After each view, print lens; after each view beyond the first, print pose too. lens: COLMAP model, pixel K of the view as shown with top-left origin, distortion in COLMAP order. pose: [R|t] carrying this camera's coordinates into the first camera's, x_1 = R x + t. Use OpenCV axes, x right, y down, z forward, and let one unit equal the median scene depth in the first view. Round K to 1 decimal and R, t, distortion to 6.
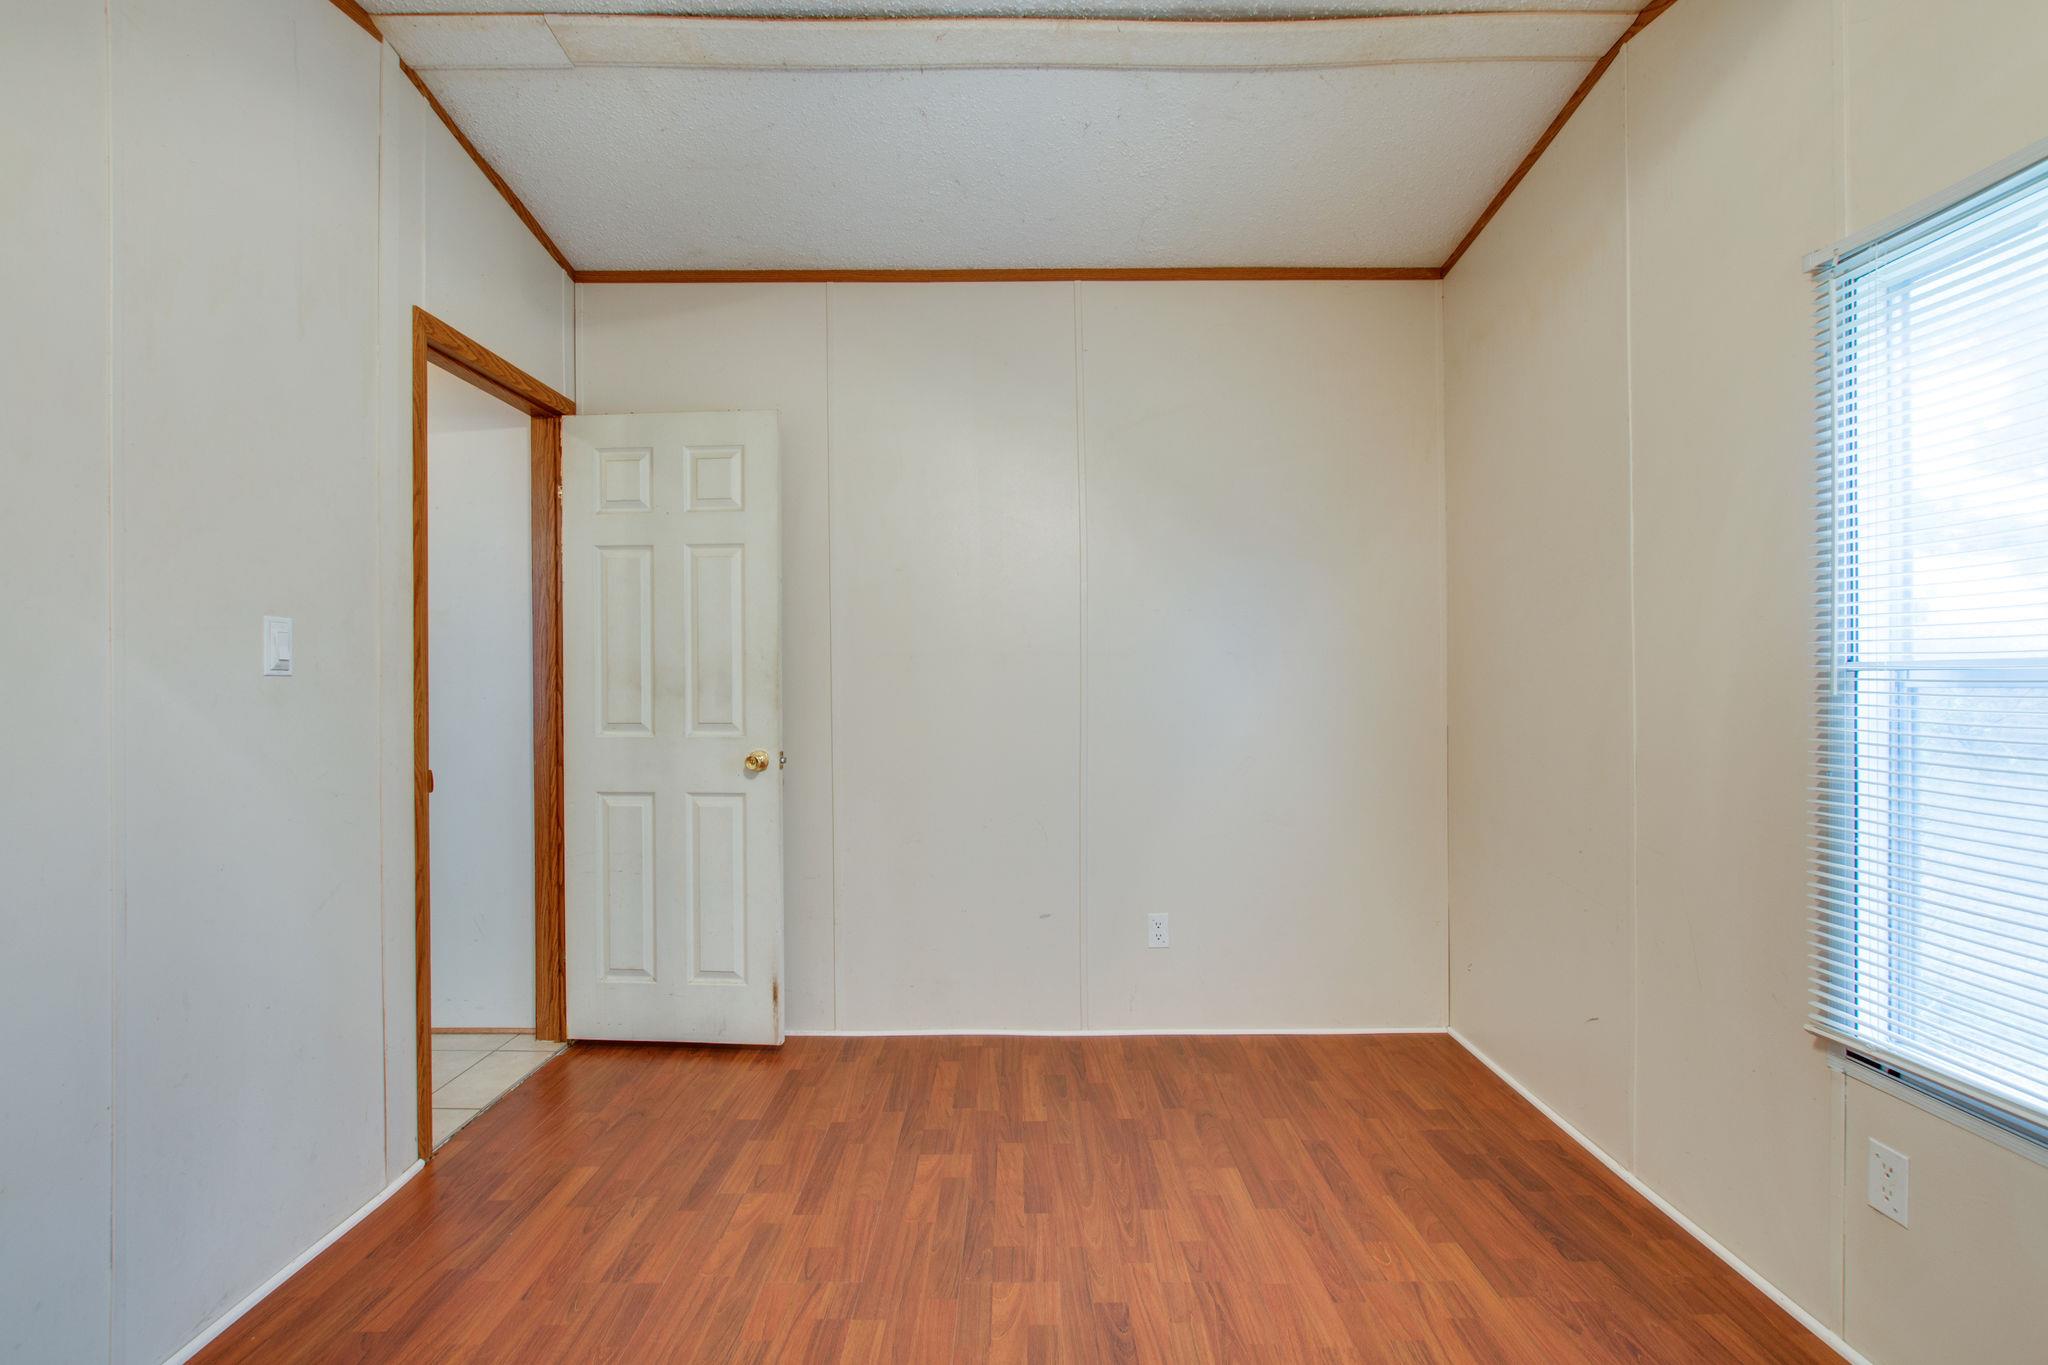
lens RADIAL K [[934.0, 0, 1018.8], [0, 934.0, 686.7], [0, 0, 1]] dist [-0.014925, 0.004882]
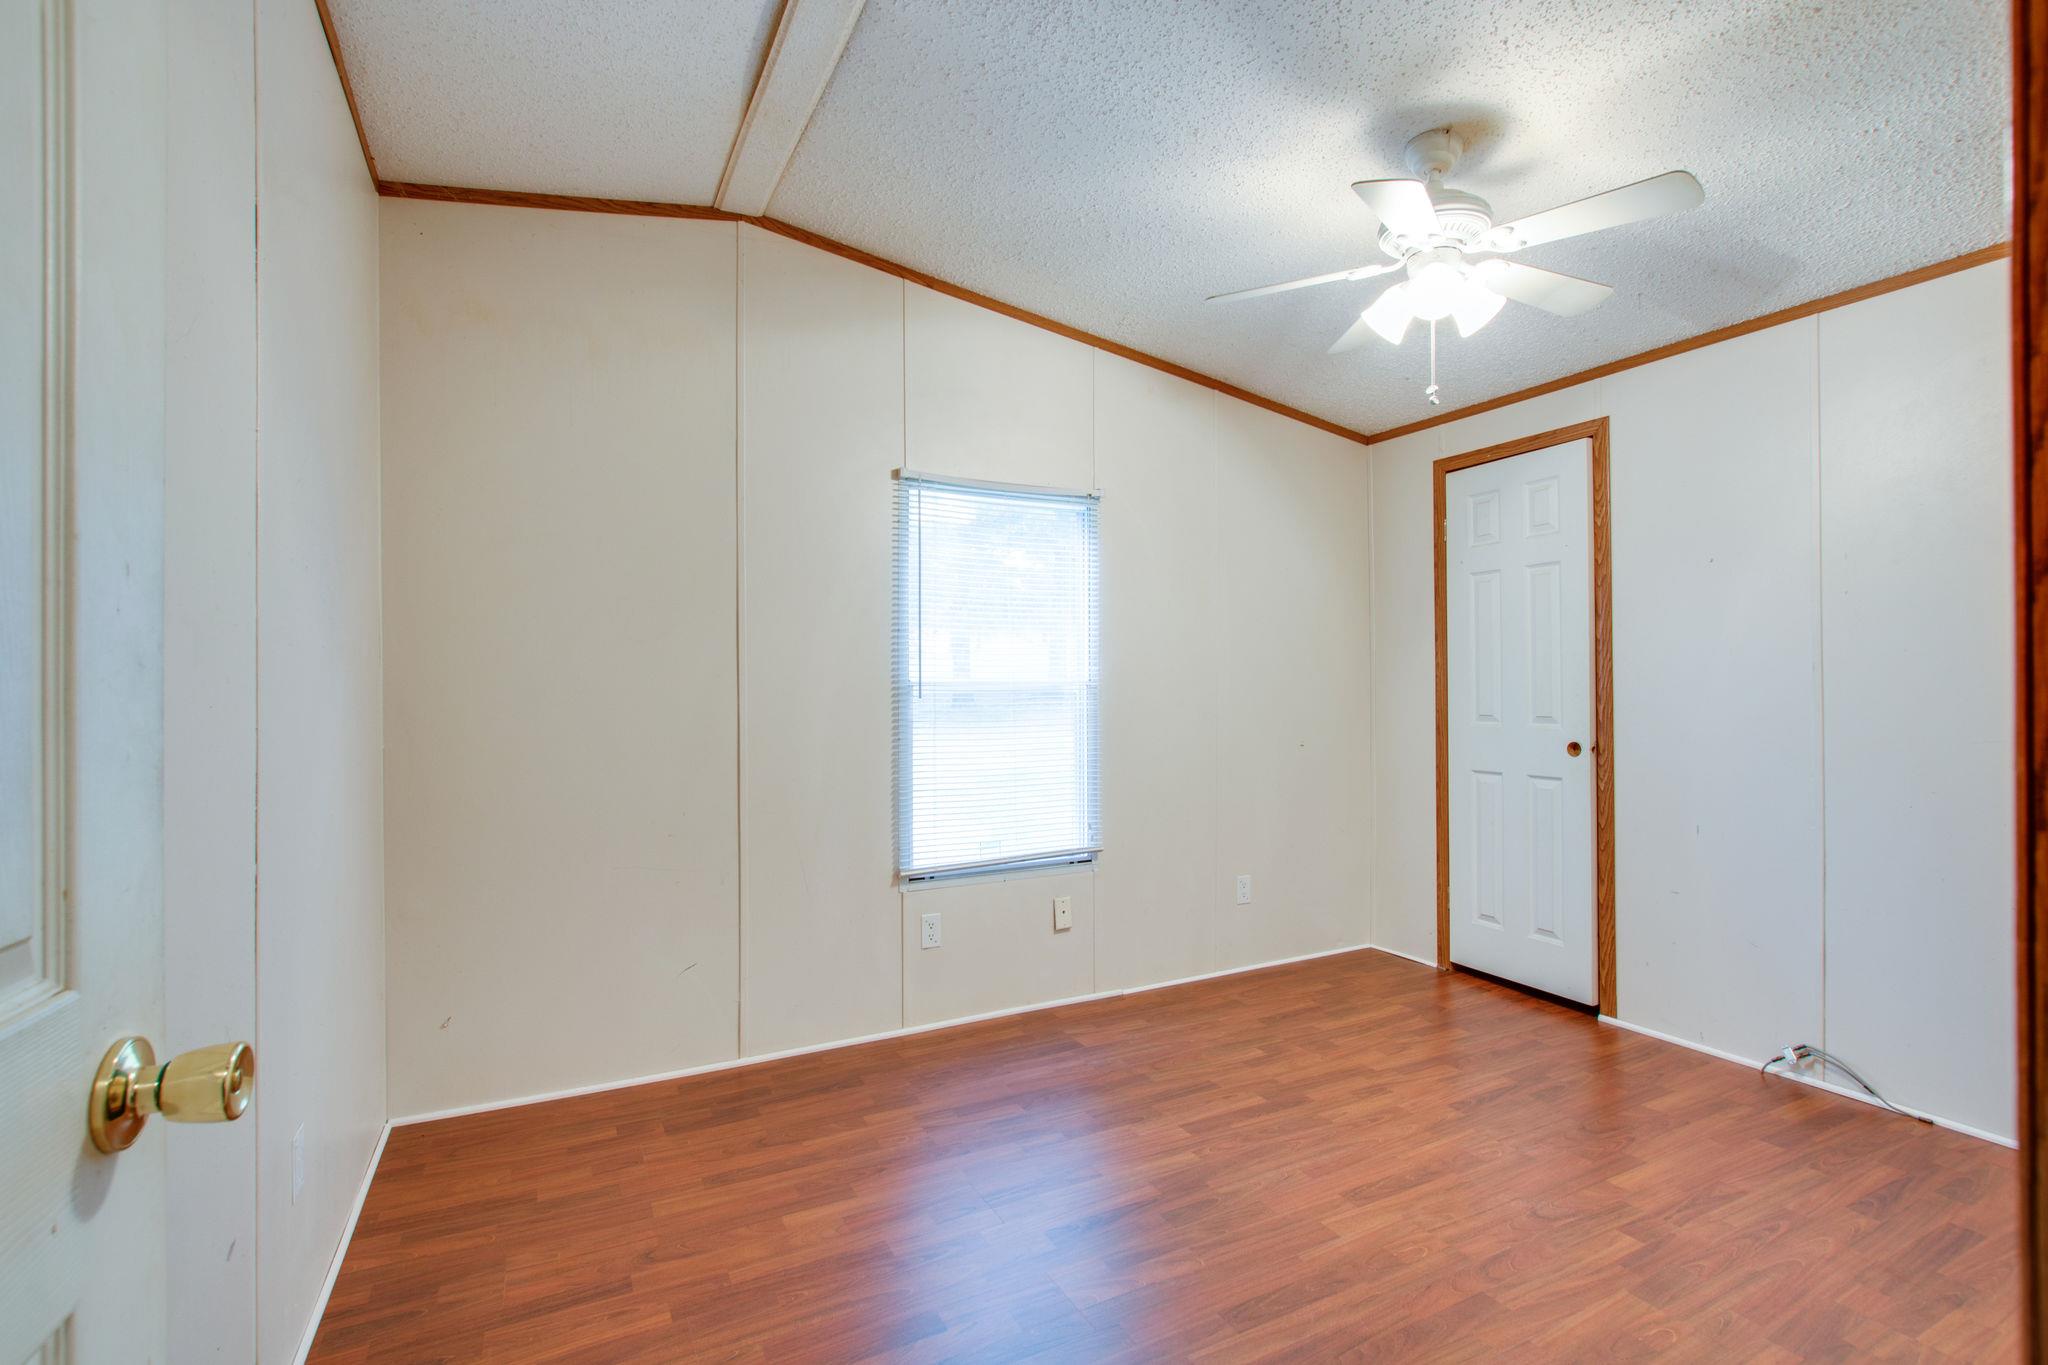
lens RADIAL K [[934.0, 0, 1018.8], [0, 934.0, 686.7], [0, 0, 1]] dist [-0.014925, 0.004882]
pose [[-0.443747, 0.016201, 0.896006, -0.706932], [0.026988, 0.999625, -0.004709, 0.014089], [-0.895746, 0.022092, -0.444018, 1.221716]]
